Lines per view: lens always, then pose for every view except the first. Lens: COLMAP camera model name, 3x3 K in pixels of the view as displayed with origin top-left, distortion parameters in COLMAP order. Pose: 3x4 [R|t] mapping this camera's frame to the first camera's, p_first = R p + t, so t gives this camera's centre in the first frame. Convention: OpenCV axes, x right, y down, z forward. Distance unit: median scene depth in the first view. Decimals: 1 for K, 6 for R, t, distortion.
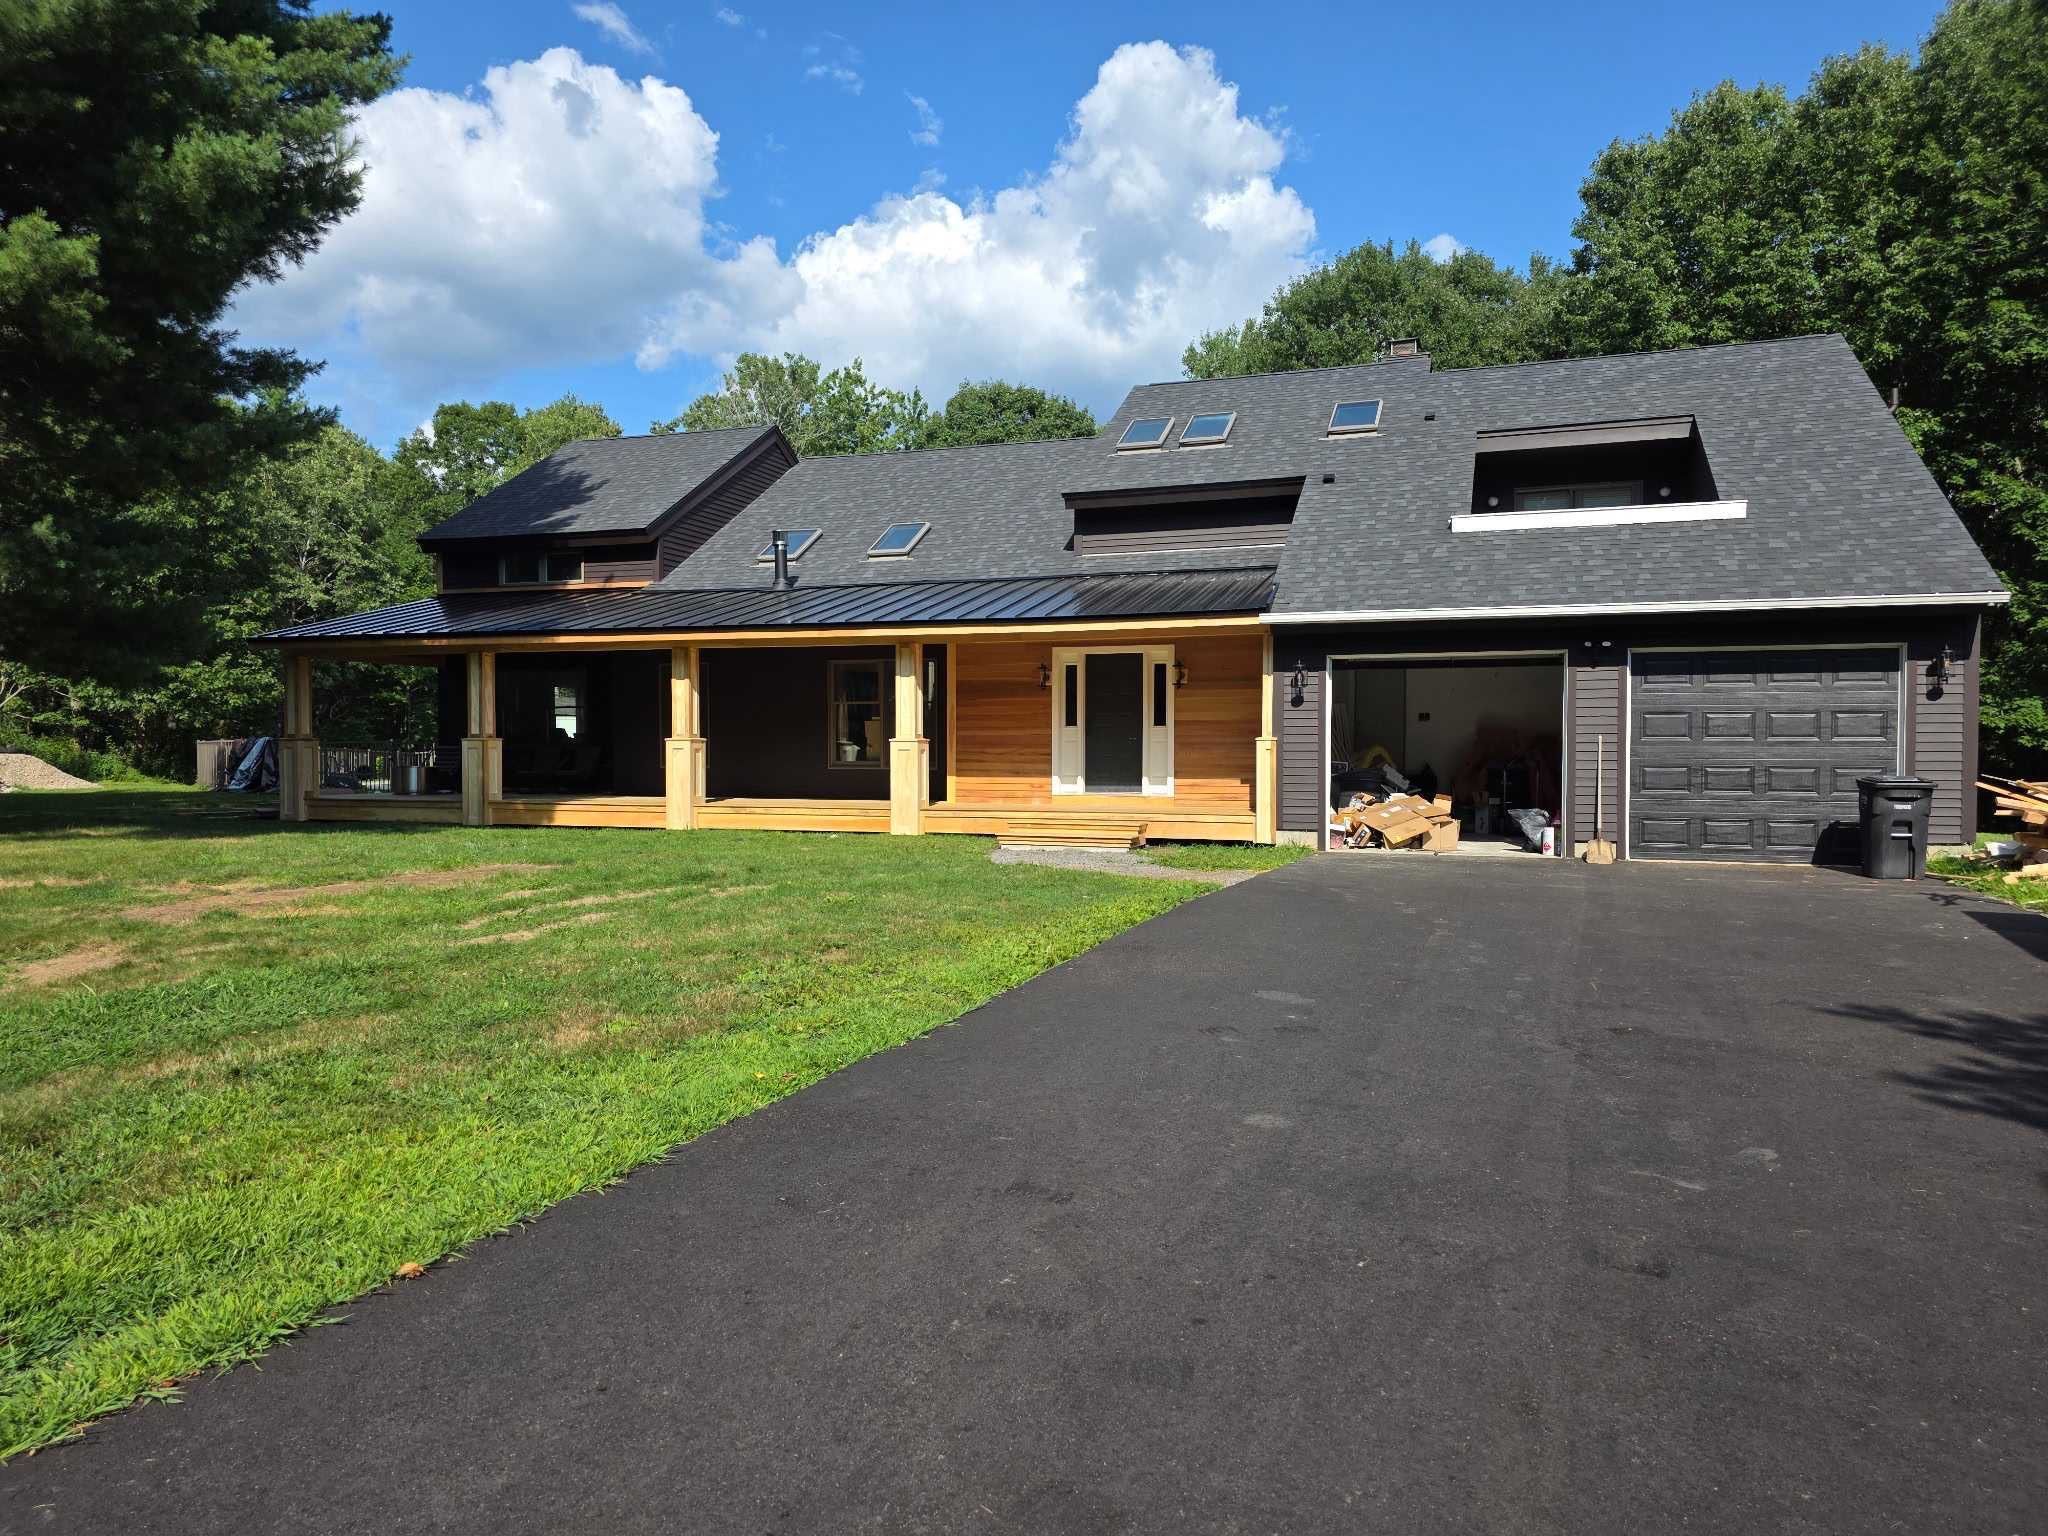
lens RADIAL K [[1496.4, 0, 976.2], [0, 1496.4, 785.3], [0, 0, 1]] dist [0.056581, -0.050554]
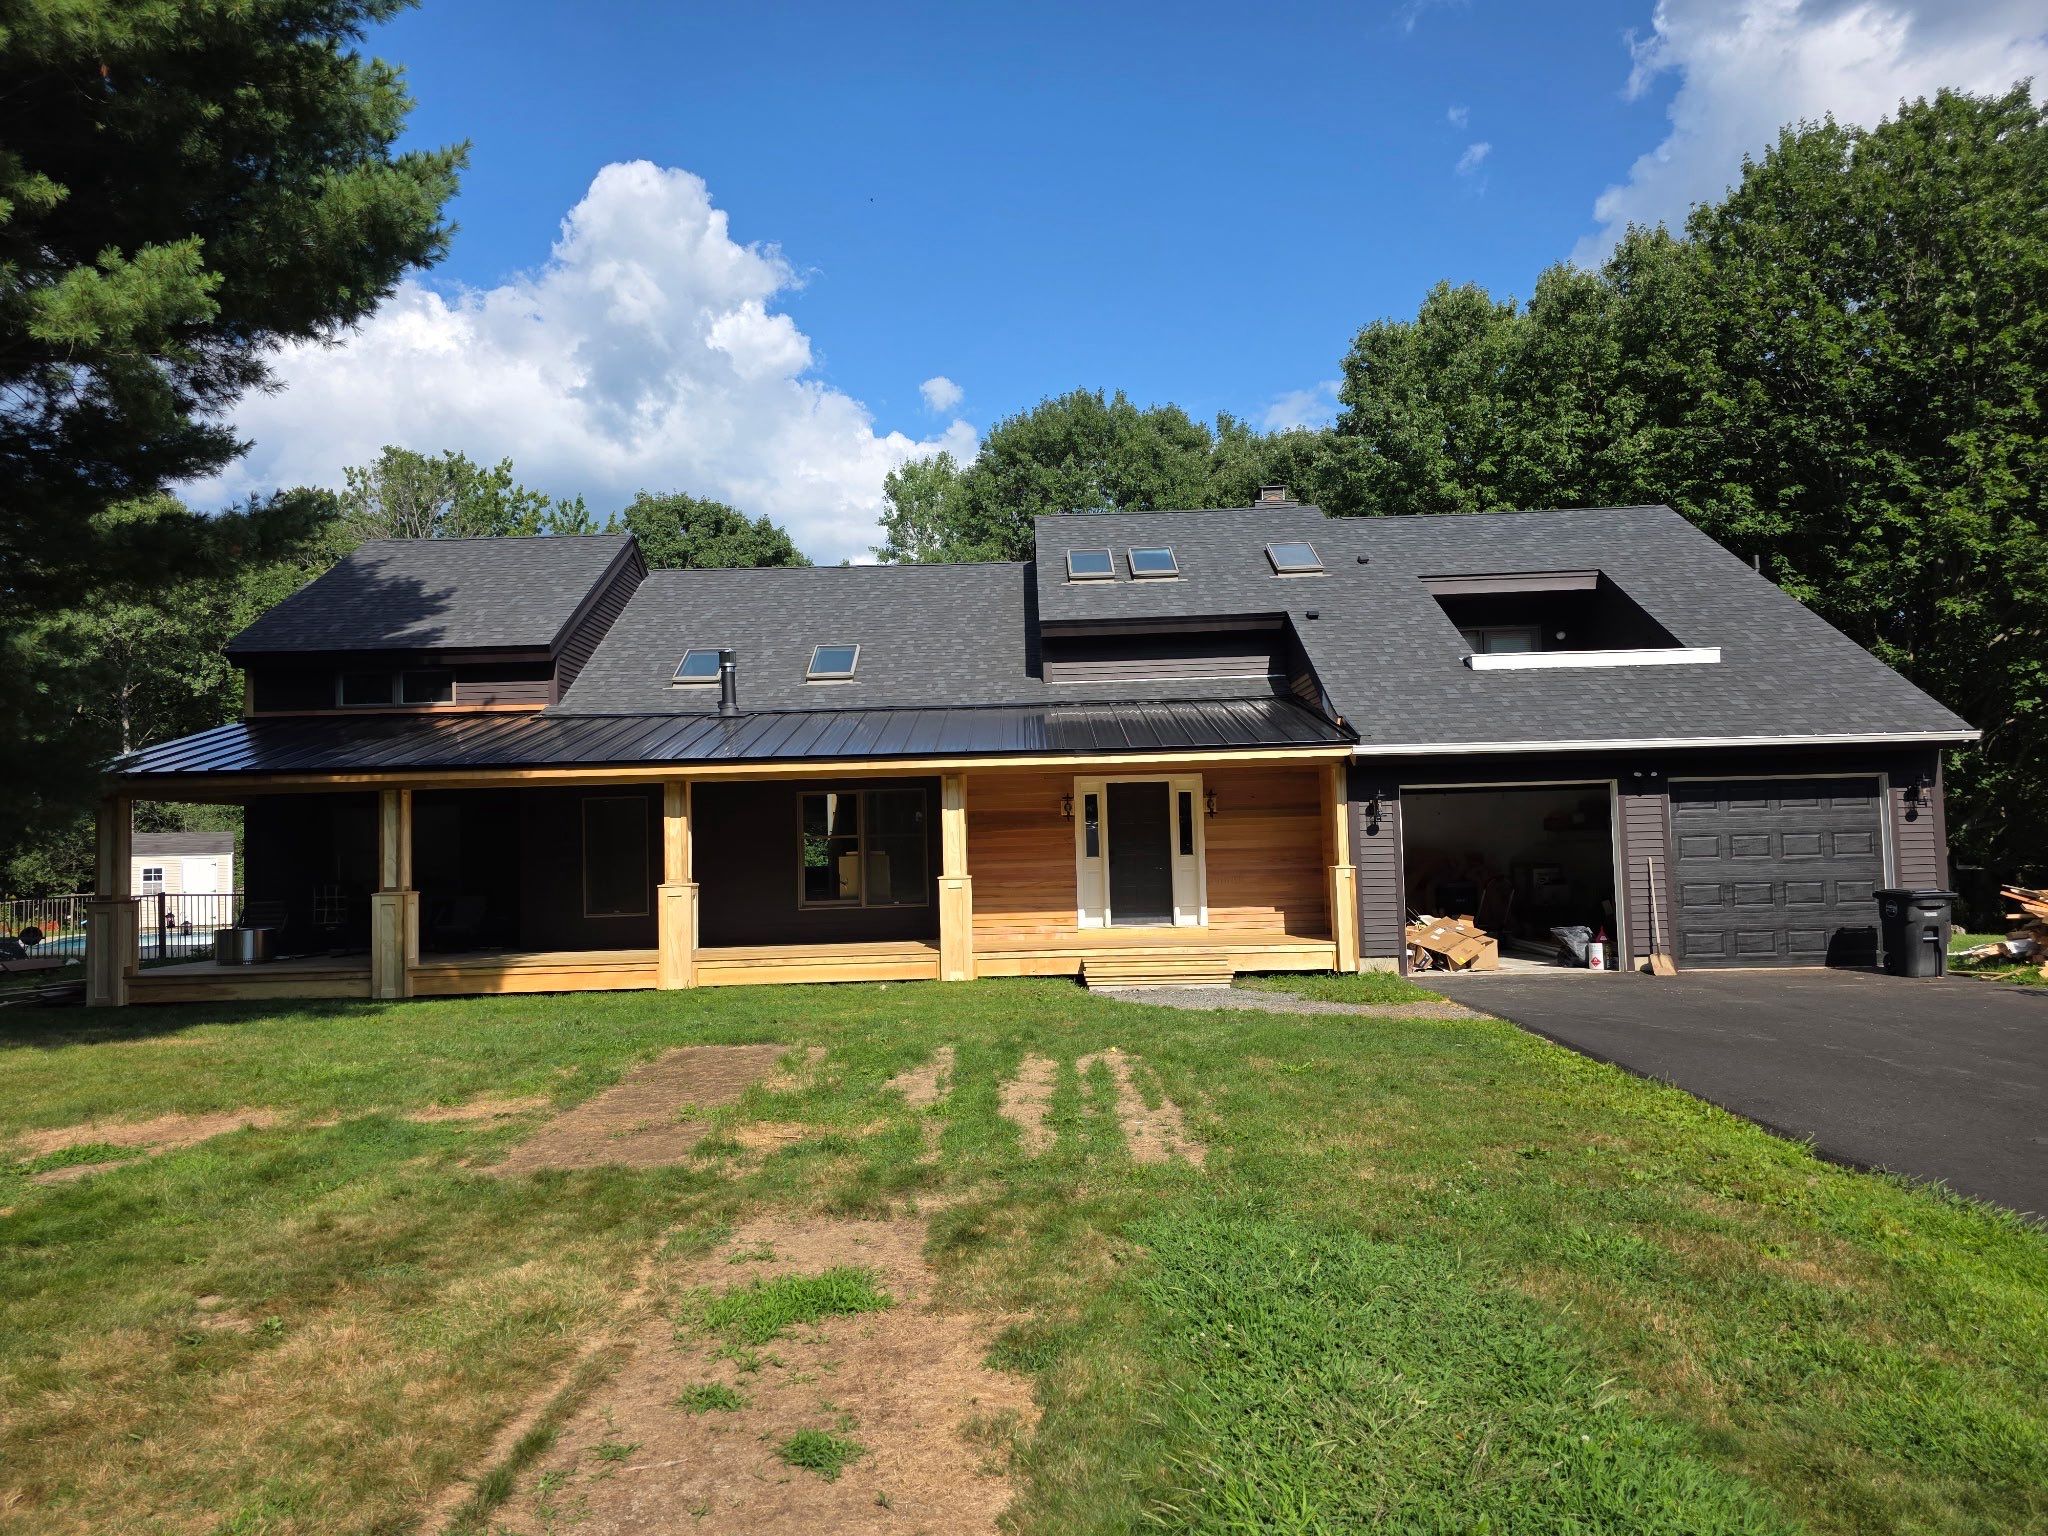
lens RADIAL K [[1496.4, 0, 1019.7], [0, 1496.4, 770.9], [0, 0, 1]] dist [0.056581, -0.050554]
pose [[0.939541, -0.007903, 0.342346, -0.317910], [0.036926, 0.996242, -0.078343, -0.021618], [-0.340440, 0.086248, 0.936302, 0.102571]]
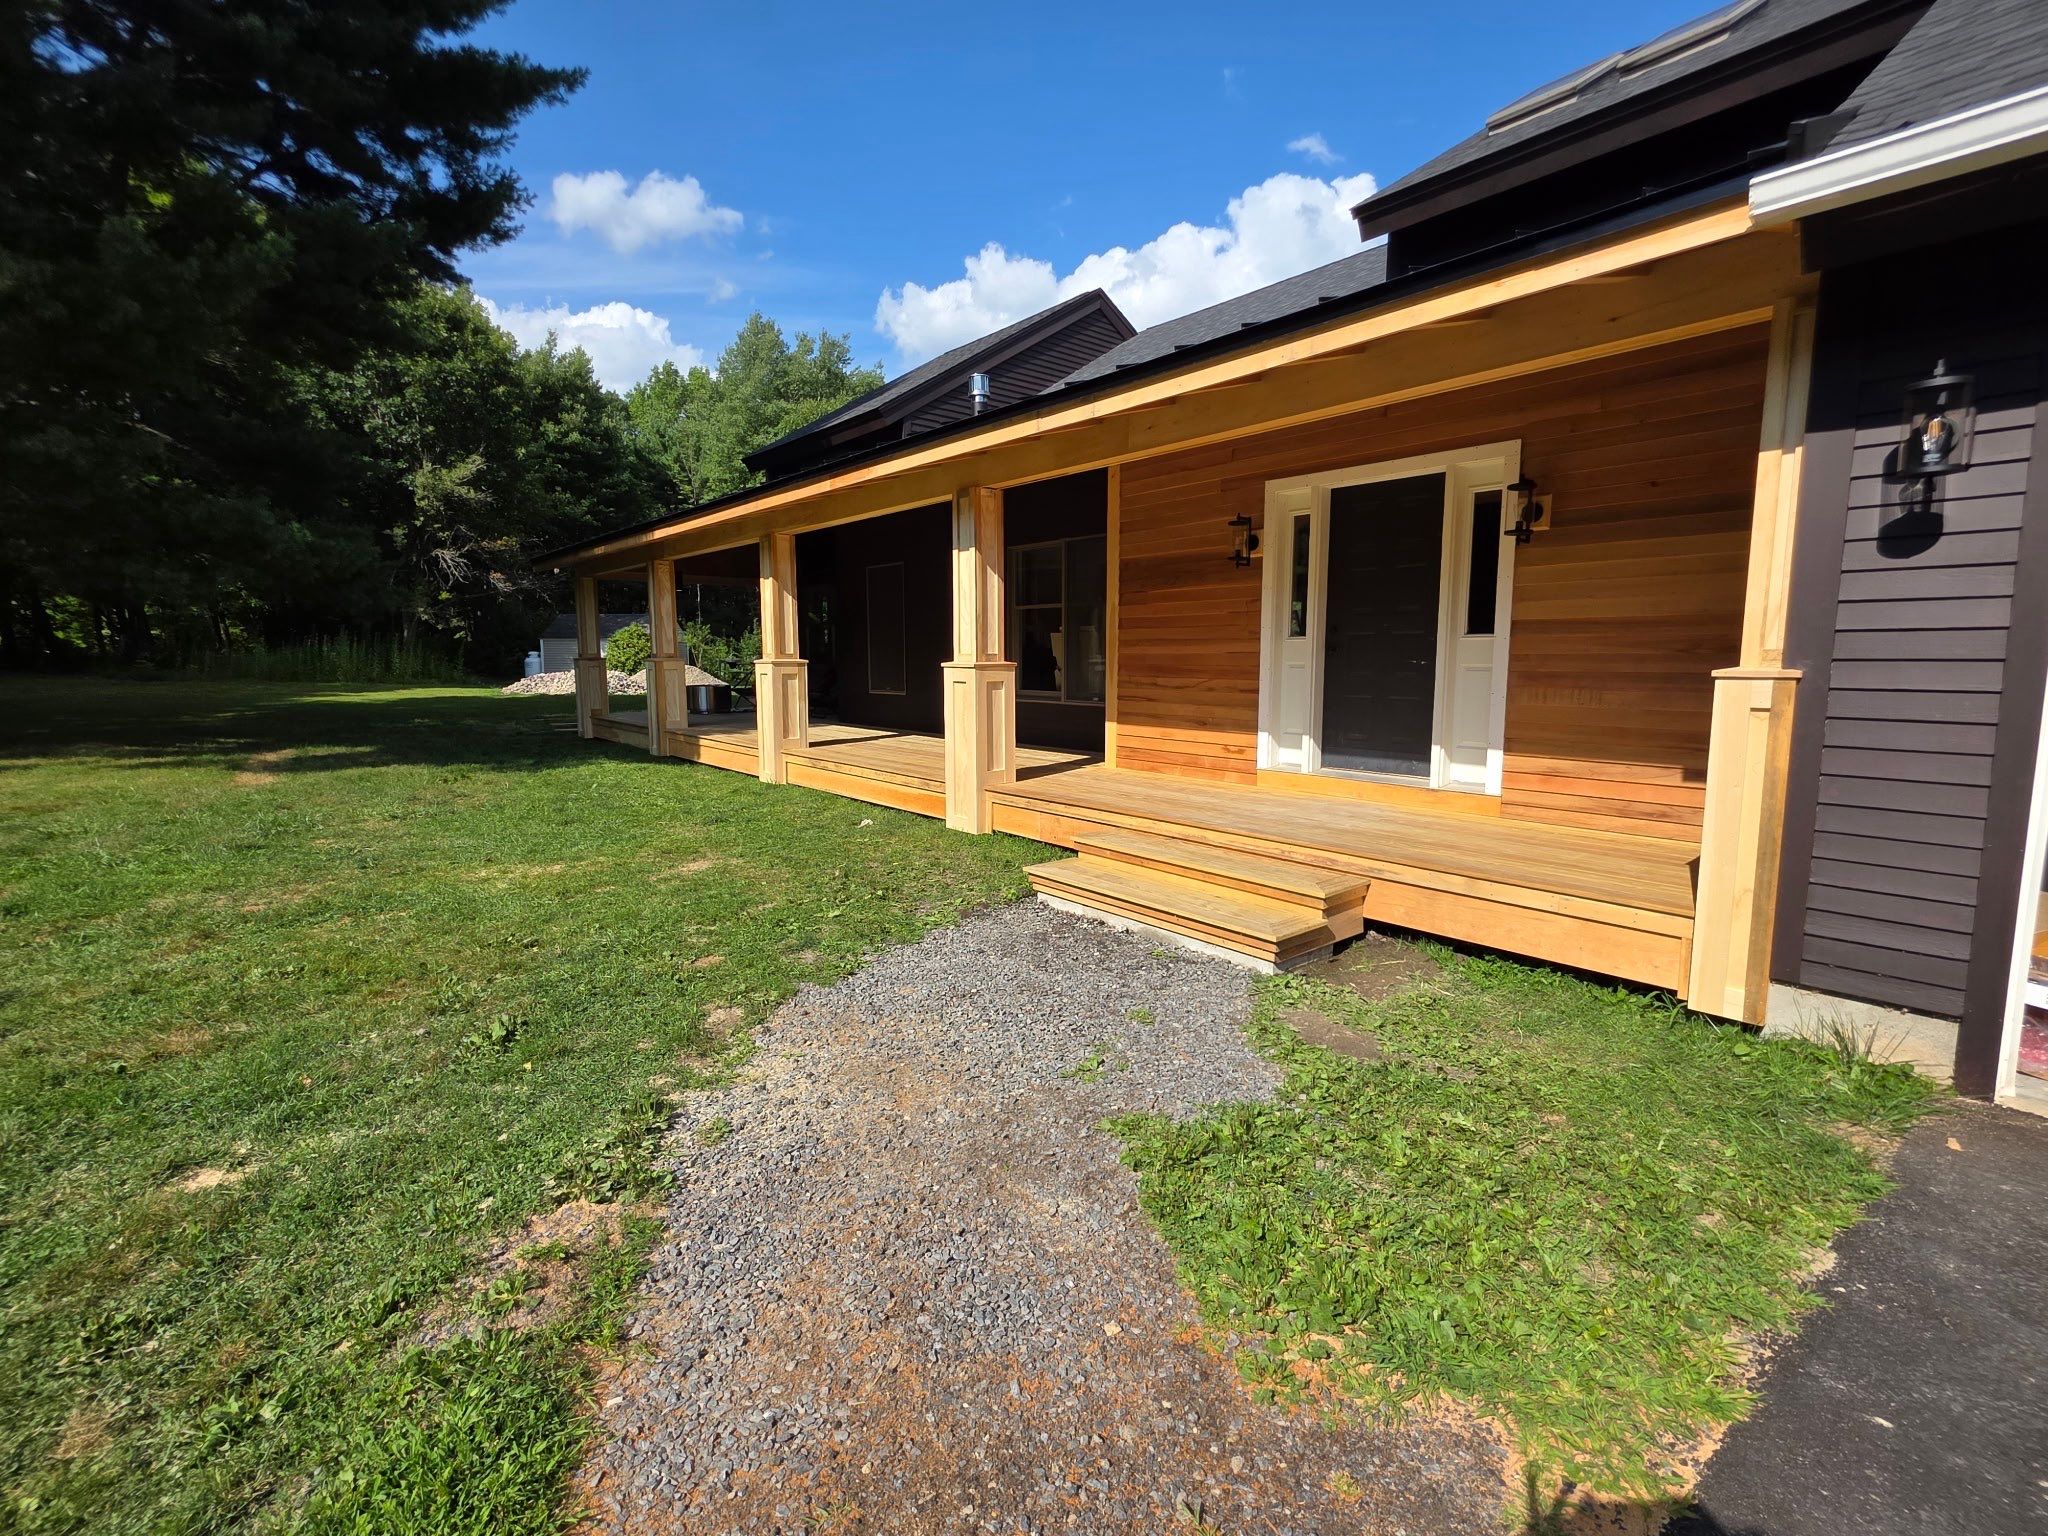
lens RADIAL K [[947.4, 0, 1035.6], [0, 947.4, 763.5], [0, 0, 1]] dist [0.008888, 0.000015]
pose [[0.882887, 0.056167, -0.466214, 0.137934], [-0.014582, 0.995621, 0.092333, -0.025075], [0.469359, -0.074721, 0.879840, 0.675511]]
